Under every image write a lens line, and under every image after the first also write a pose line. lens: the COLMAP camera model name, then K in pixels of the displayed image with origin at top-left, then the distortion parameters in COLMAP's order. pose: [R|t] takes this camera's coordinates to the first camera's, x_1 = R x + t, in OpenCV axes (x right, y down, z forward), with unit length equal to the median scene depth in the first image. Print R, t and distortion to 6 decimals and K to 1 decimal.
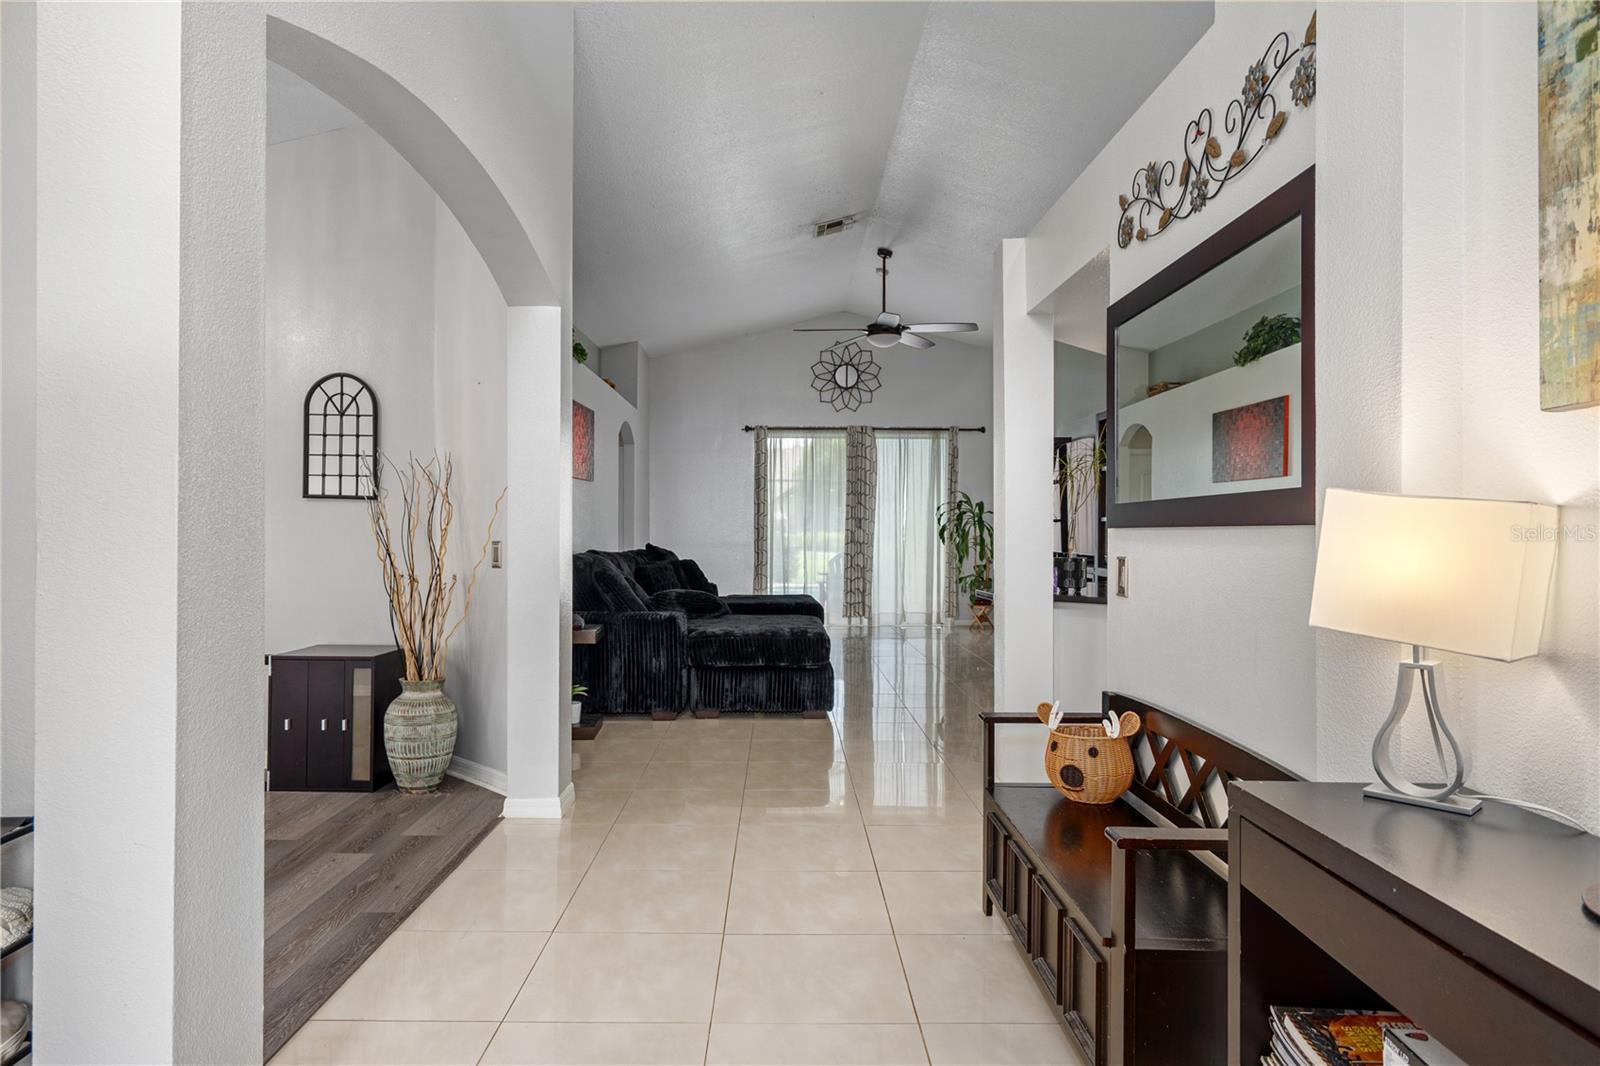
lens RADIAL K [[913.9, 0, 794.5], [0, 913.9, 530.7], [0, 0, 1]] dist [0.000642, -0.000435]
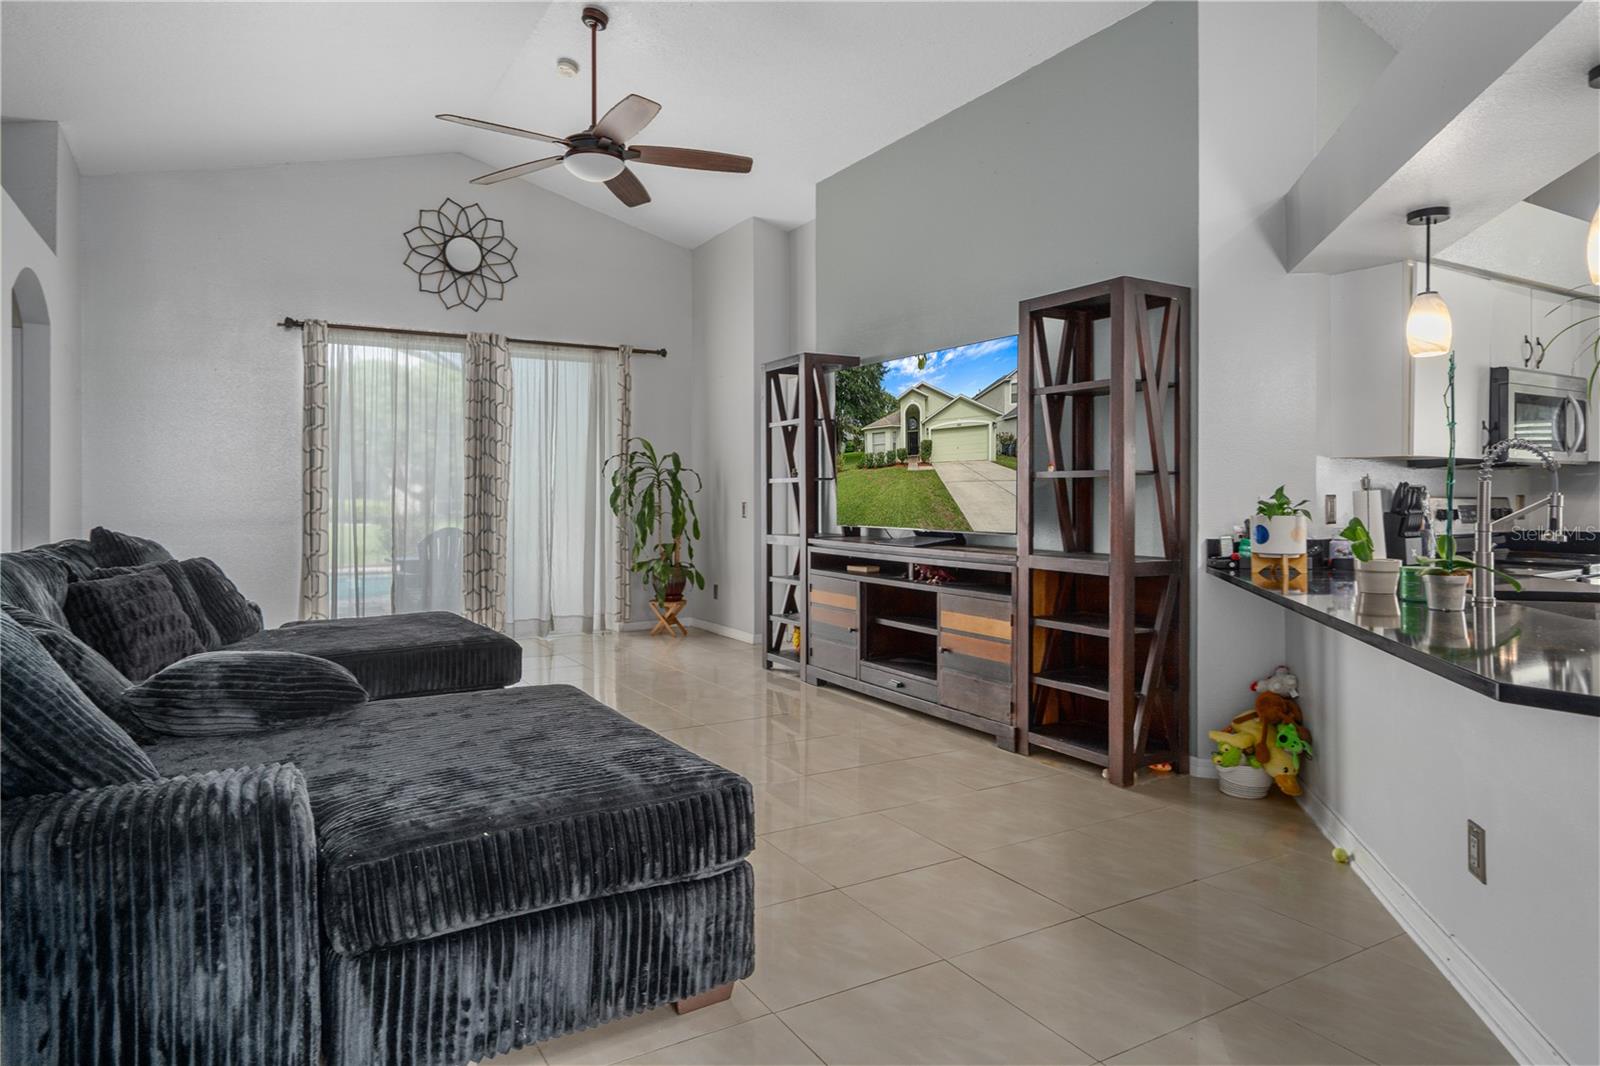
lens RADIAL K [[913.9, 0, 765.8], [0, 913.9, 485.8], [0, 0, 1]] dist [0.000642, -0.000435]
pose [[0.874214, -0.001726, 0.485538, -0.069356], [0.007087, 0.999933, -0.009206, 0.000162], [-0.485489, 0.011489, 0.874167, 0.341716]]
